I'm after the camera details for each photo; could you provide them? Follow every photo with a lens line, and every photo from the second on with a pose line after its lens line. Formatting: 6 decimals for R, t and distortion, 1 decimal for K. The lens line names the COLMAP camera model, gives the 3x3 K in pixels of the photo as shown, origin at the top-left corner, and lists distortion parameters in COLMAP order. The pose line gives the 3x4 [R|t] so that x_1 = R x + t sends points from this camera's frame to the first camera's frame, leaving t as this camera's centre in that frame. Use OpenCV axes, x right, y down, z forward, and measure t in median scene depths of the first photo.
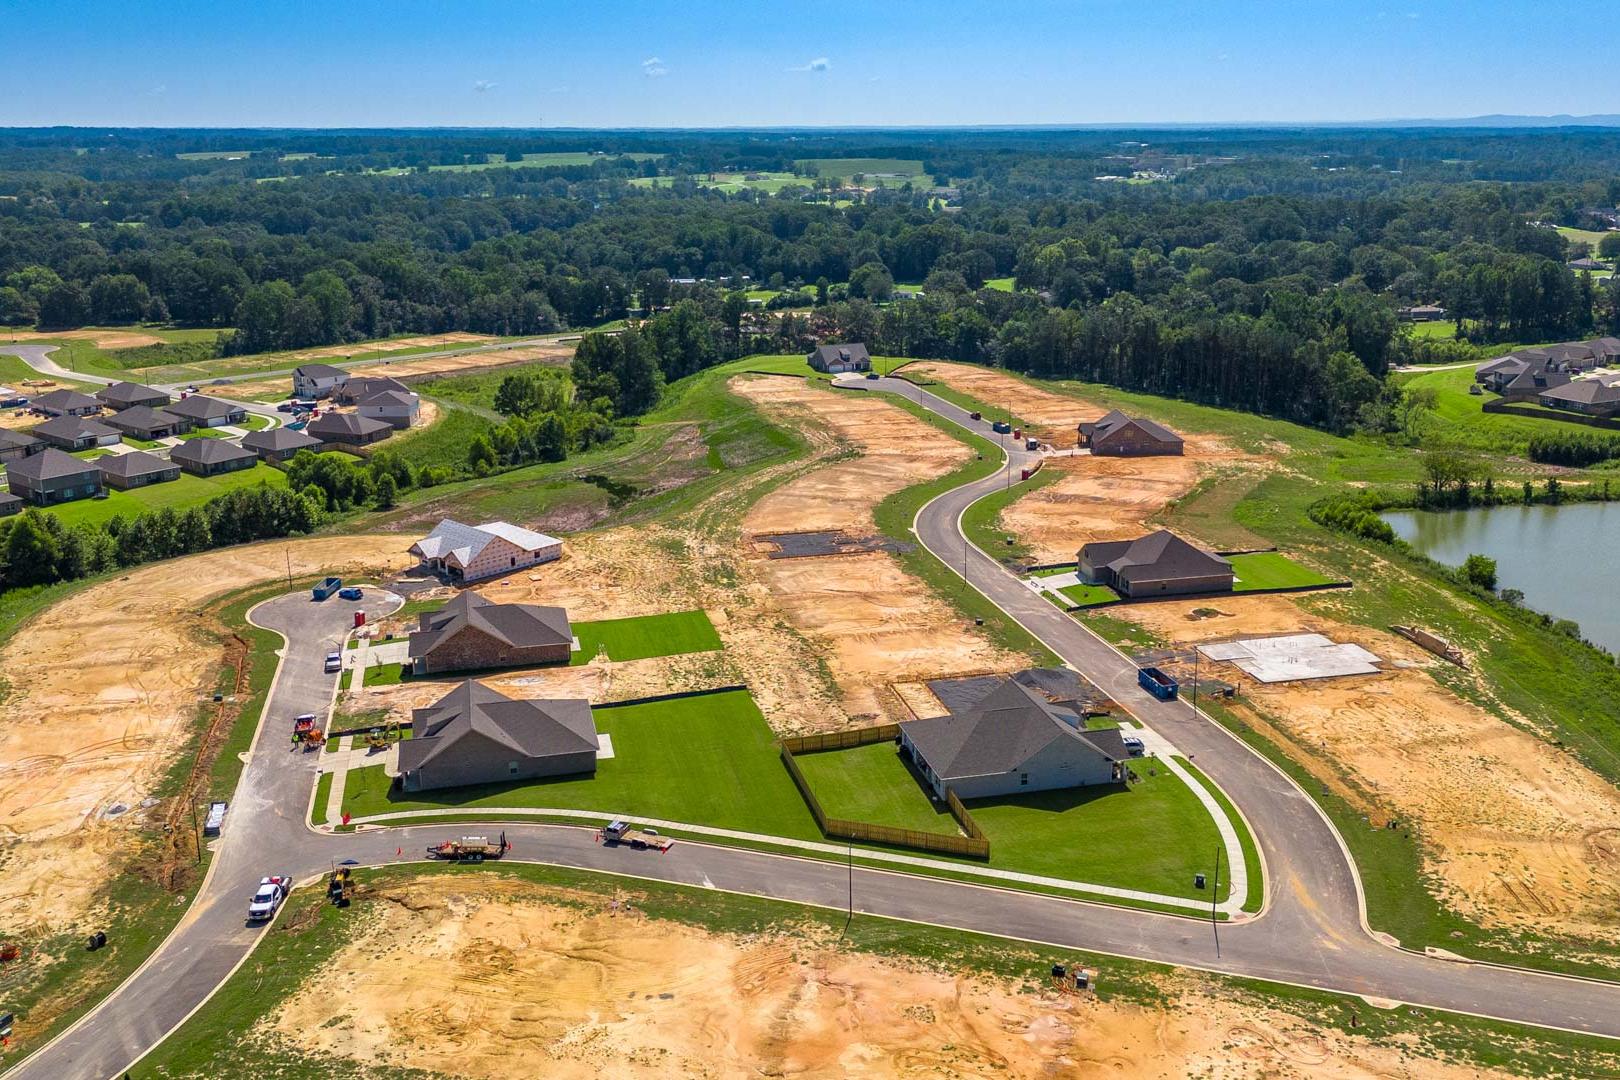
lens RADIAL K [[1418.3, 0, 810.0], [0, 1418.3, 540.0], [0, 0, 1]] dist [0.123437, -0.226331]
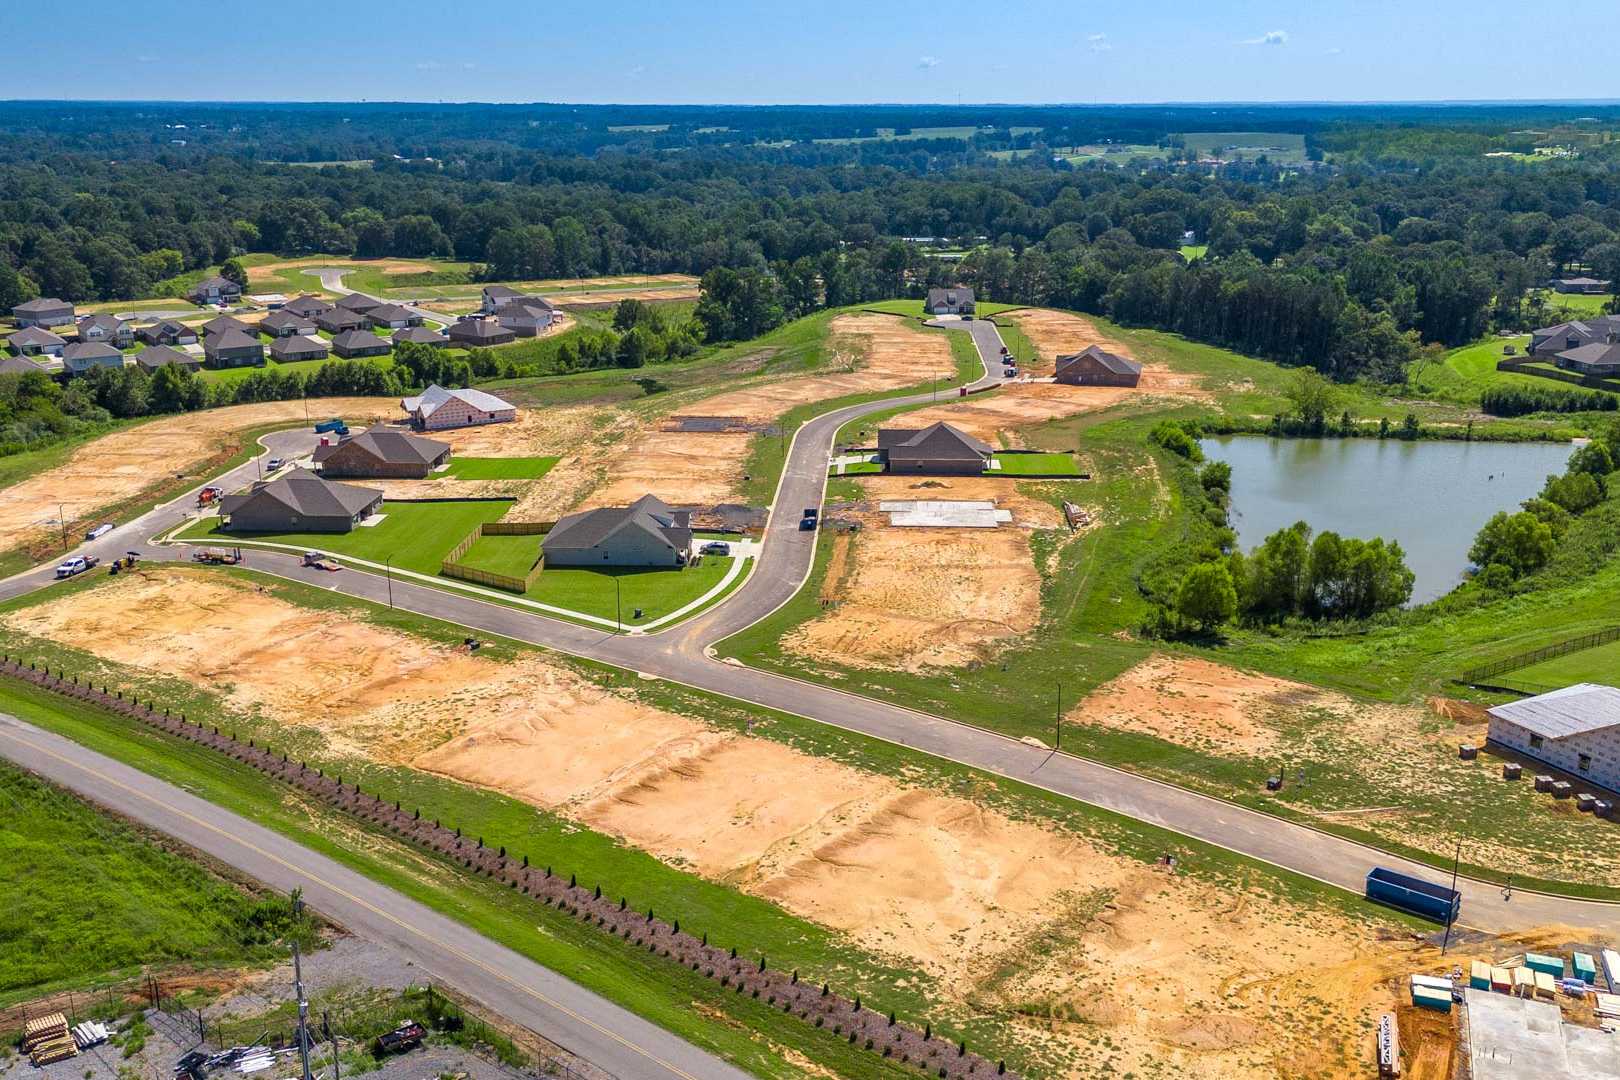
lens RADIAL K [[1415.3, 0, 810.0], [0, 1415.3, 540.0], [0, 0, 1]] dist [0.105704, -0.155655]
pose [[0.959730, 0.086705, -0.267209, 0.379922], [-0.082388, 0.996225, 0.027345, 0.055471], [0.268571, -0.004229, 0.963251, -0.129855]]
